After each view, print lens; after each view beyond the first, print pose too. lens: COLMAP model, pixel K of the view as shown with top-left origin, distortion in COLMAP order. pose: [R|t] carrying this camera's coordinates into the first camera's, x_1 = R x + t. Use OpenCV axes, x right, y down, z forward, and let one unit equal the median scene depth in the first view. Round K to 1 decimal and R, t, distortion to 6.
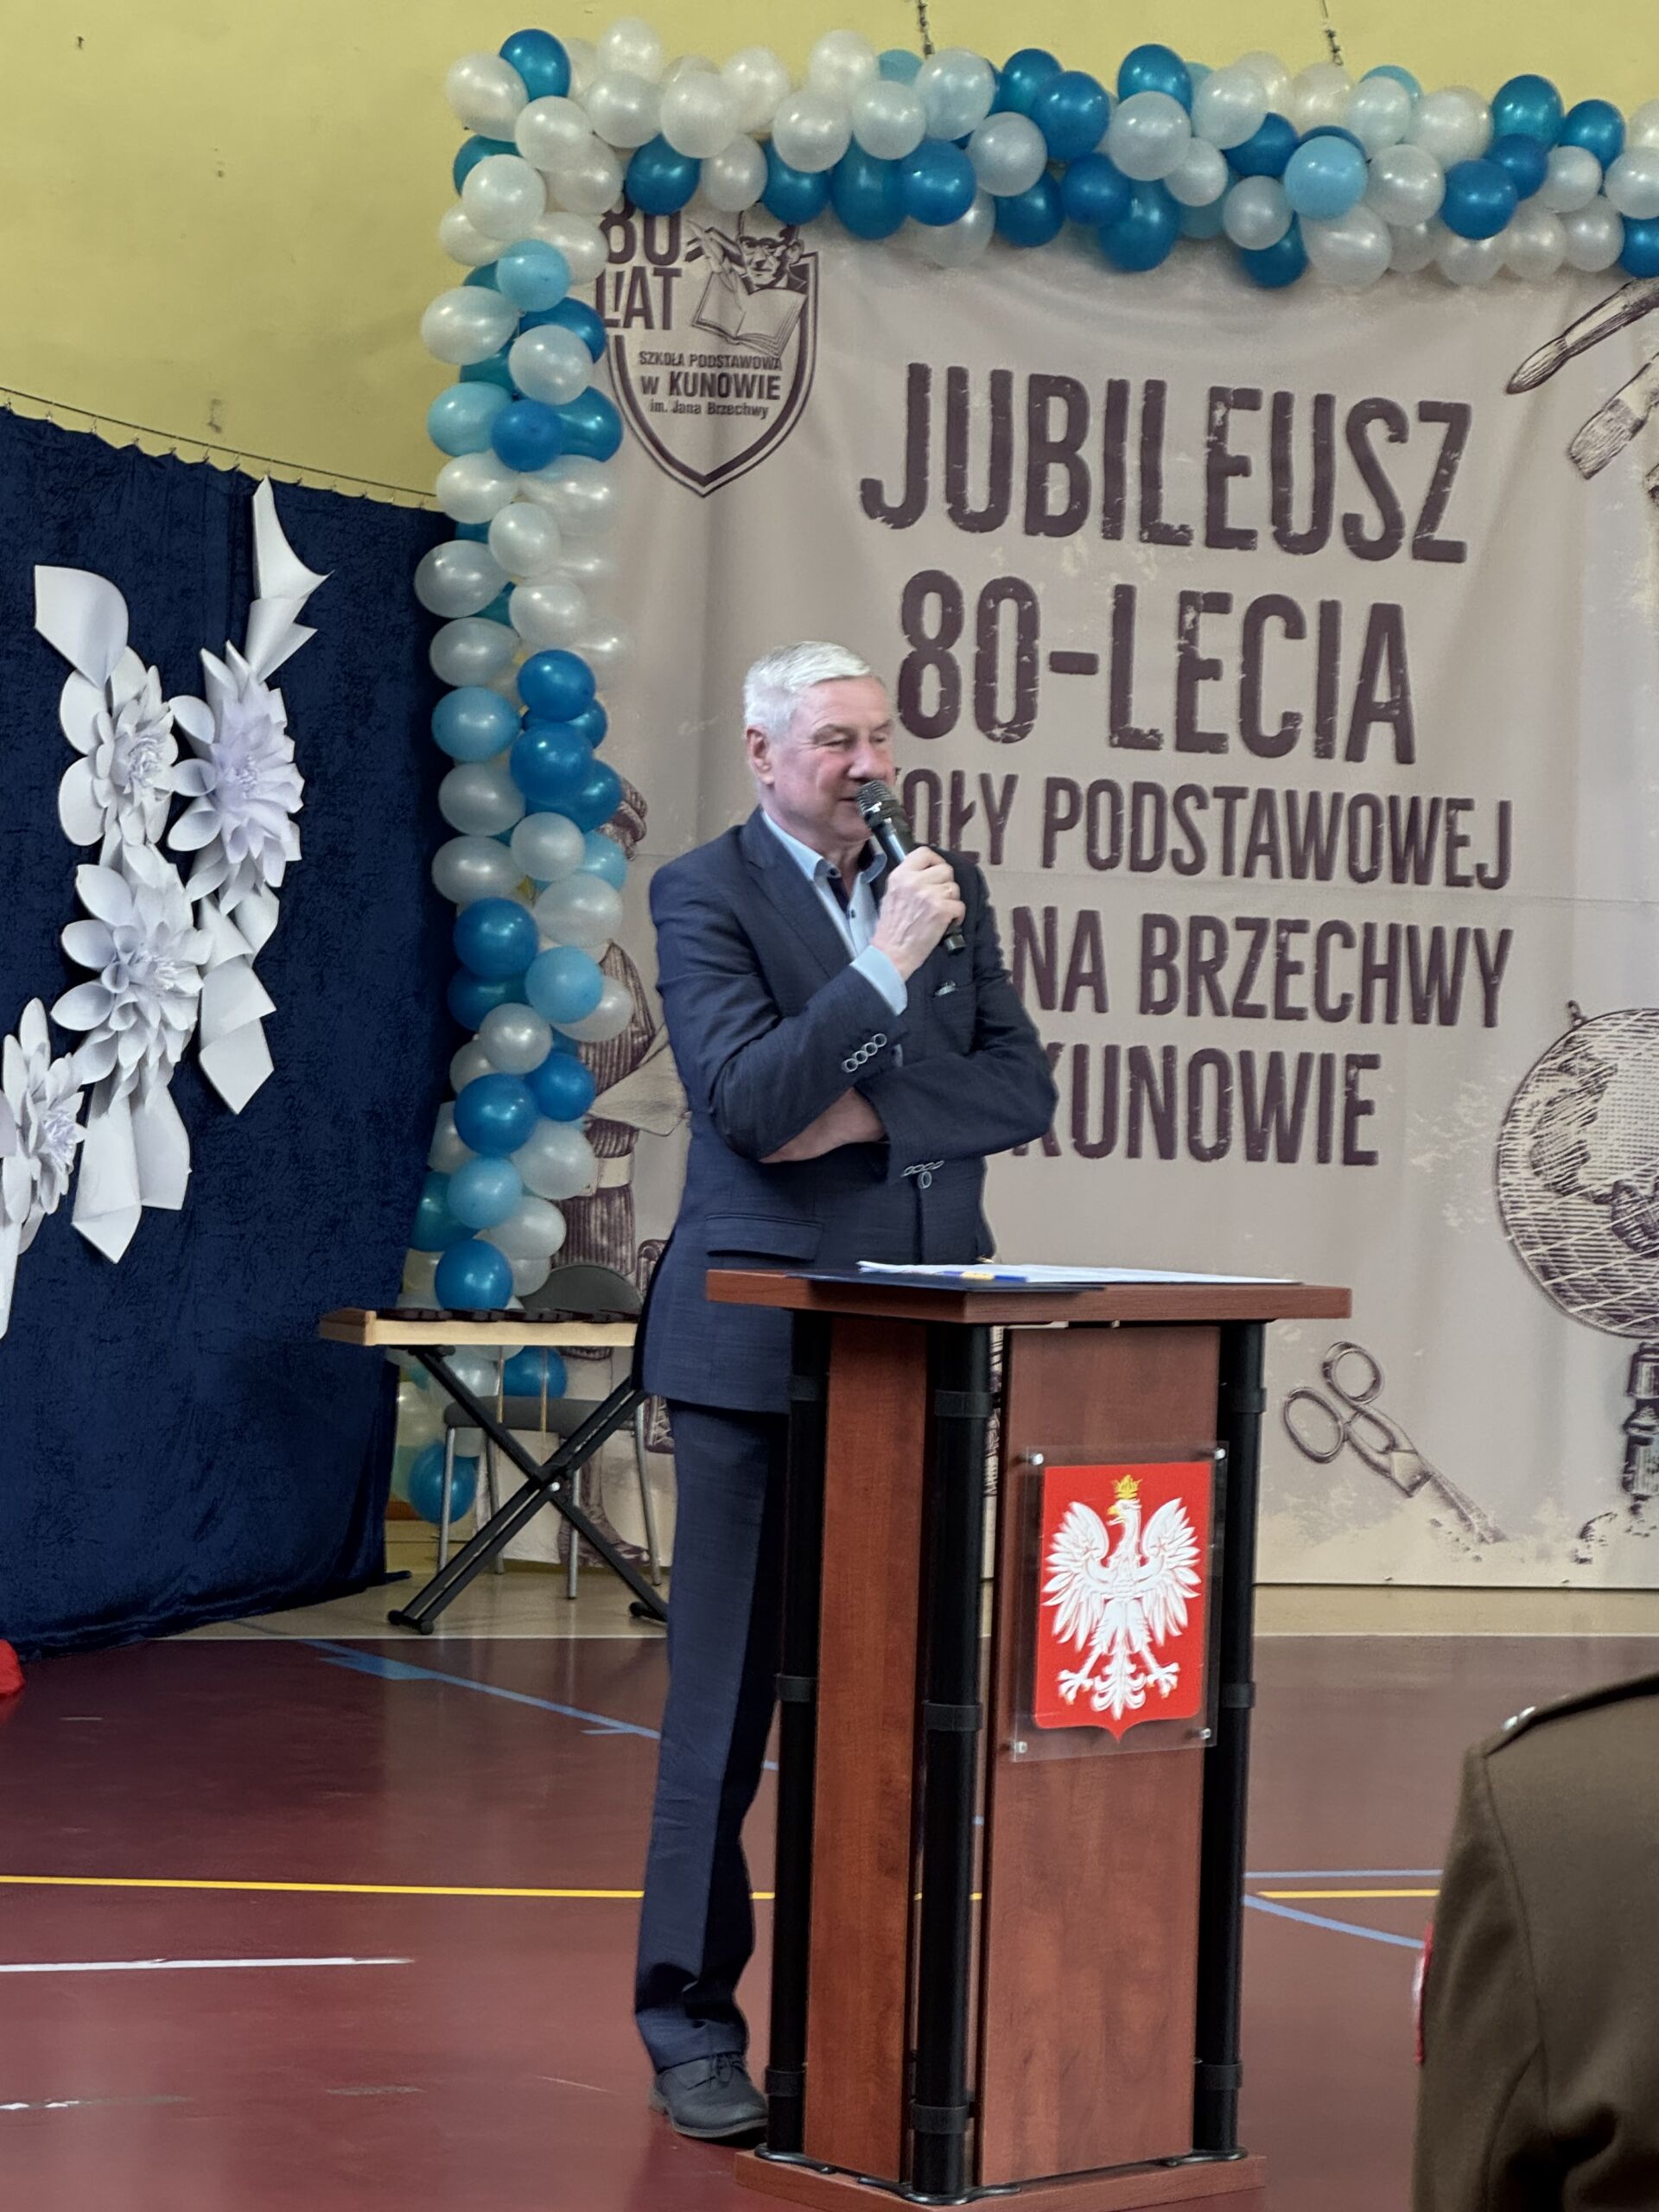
lens RADIAL K [[5168.0, 0, 832.3], [0, 5168.0, 1114.3], [0, 0, 1]] dist [-0.320853, 9.094346]
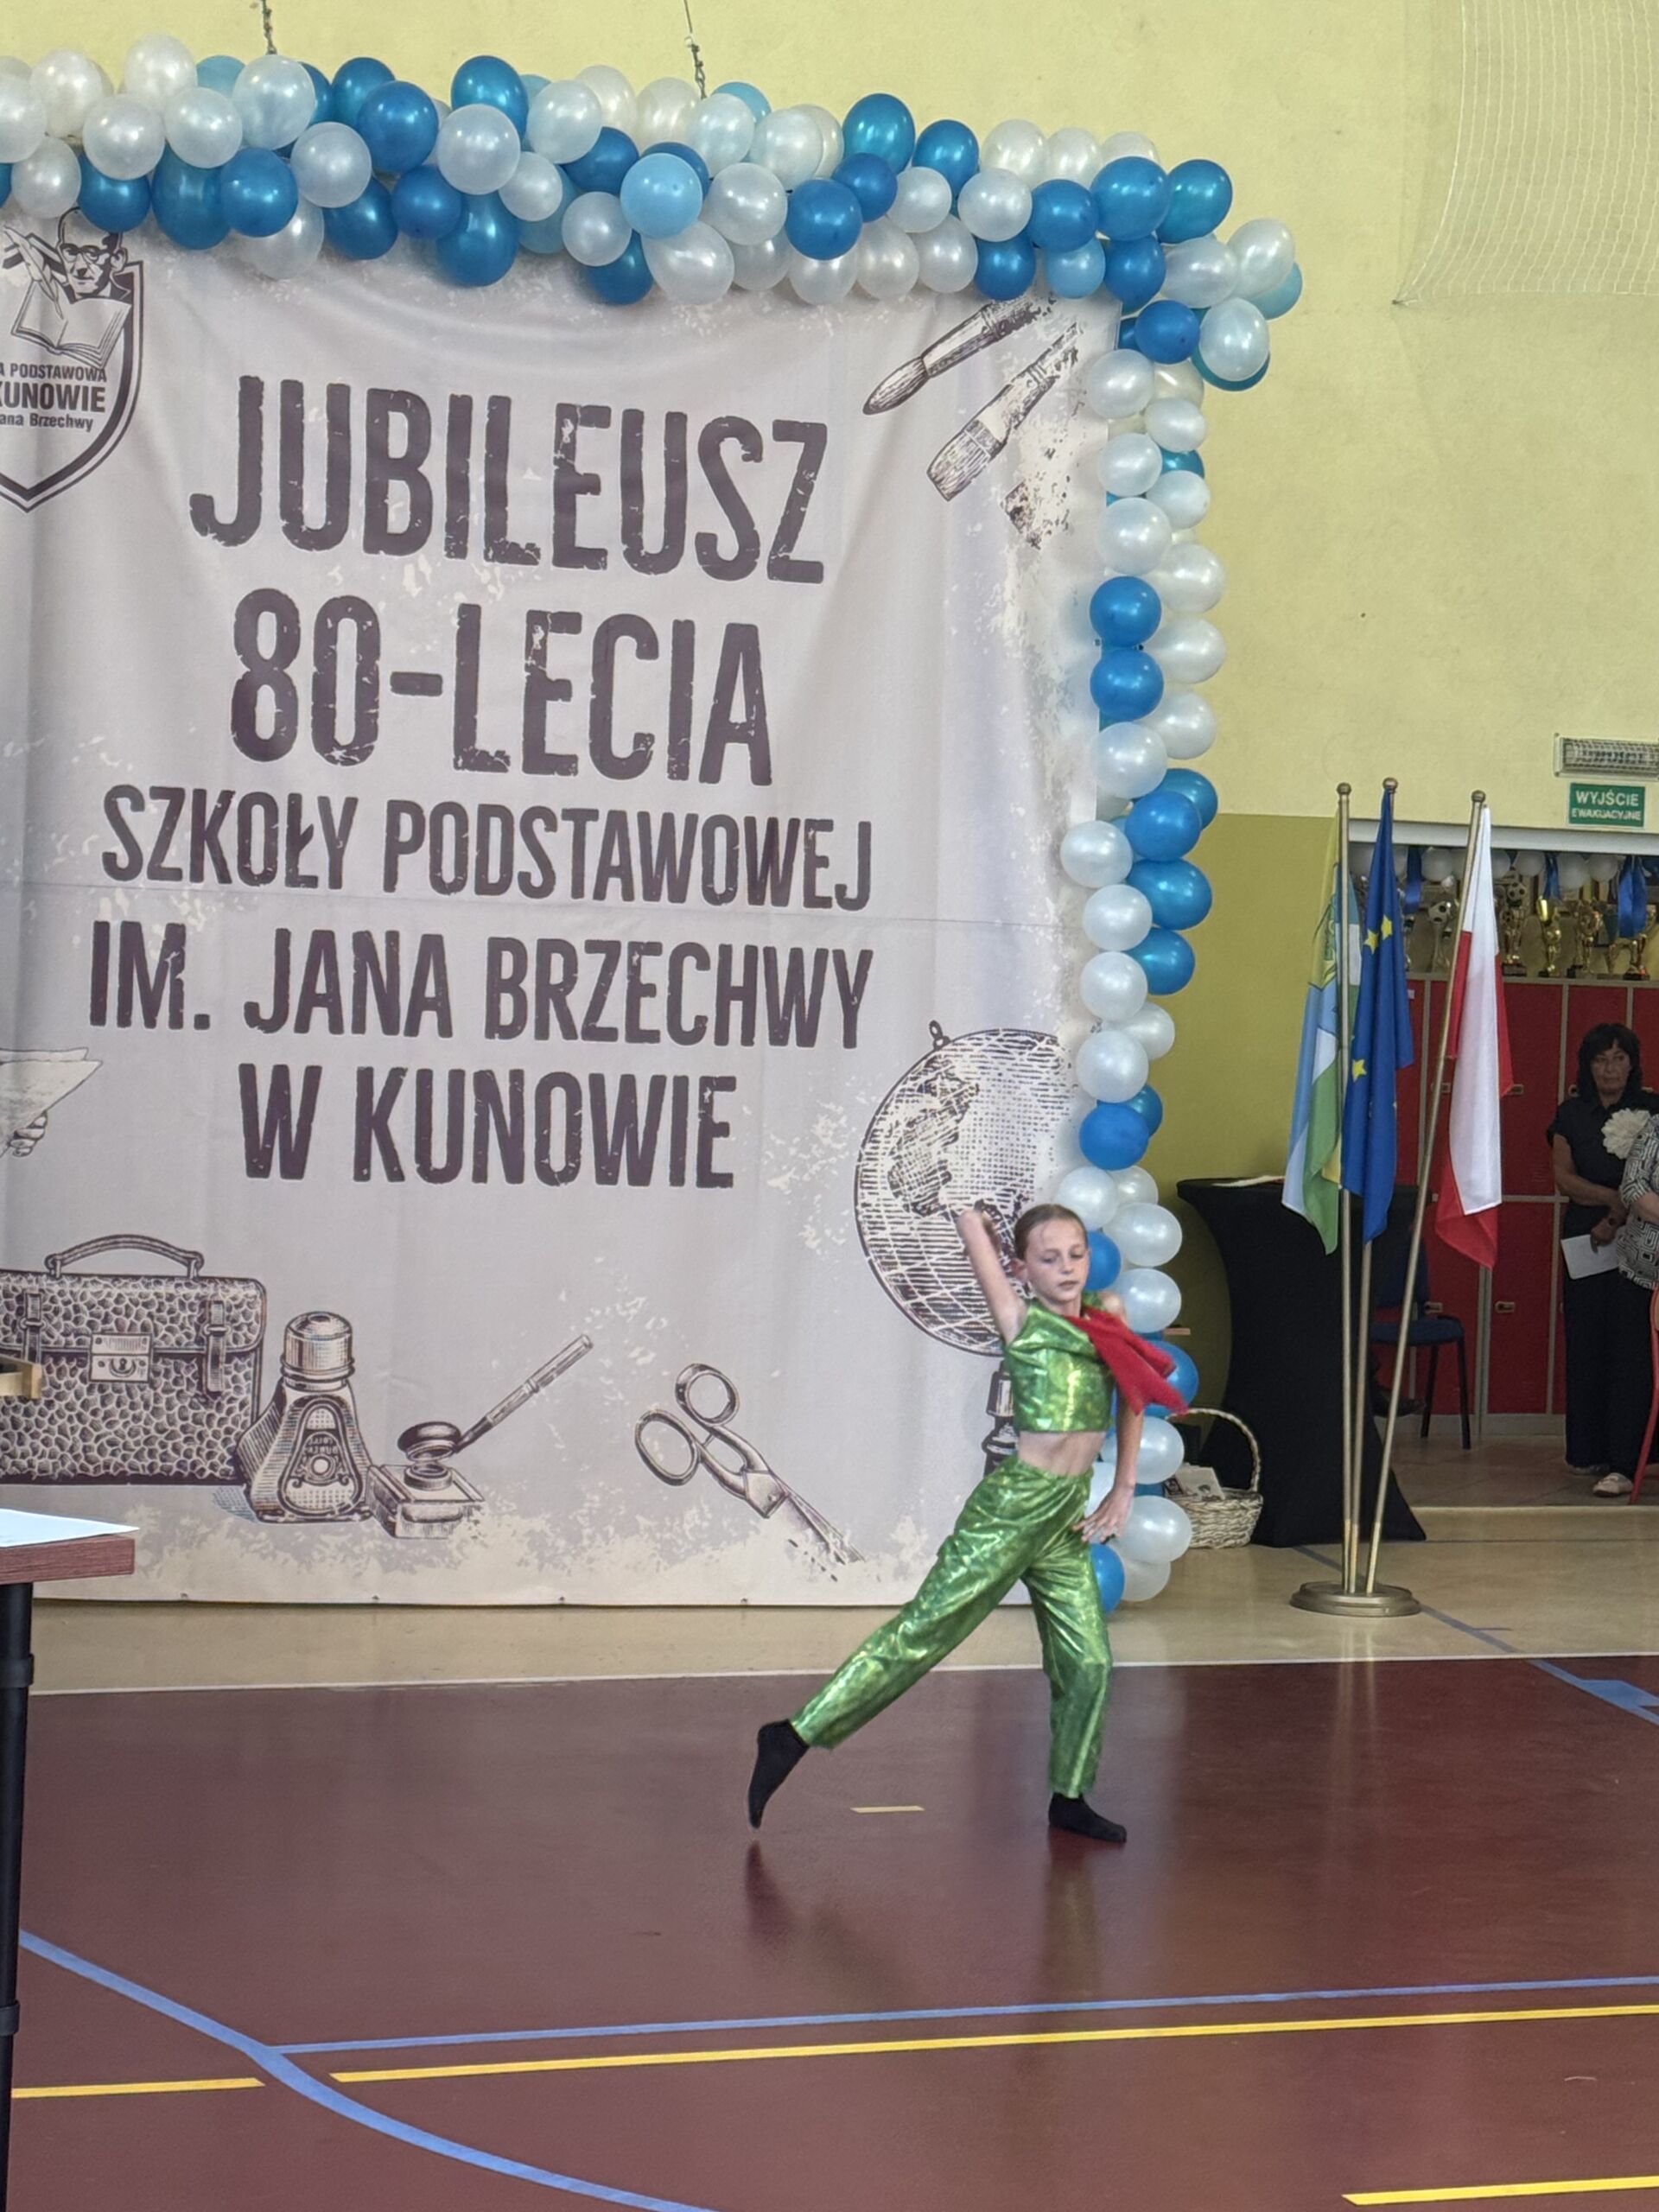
lens RADIAL K [[4639.3, 0, 825.0], [0, 4639.3, 1107.6], [0, 0, 1]] dist [0.112287, 0.439331]
pose [[0.998990, 0.001044, 0.044924, 0.086514], [-0.002052, 0.999747, 0.022391, -0.026805], [-0.044890, -0.022460, 0.998739, 0.106848]]
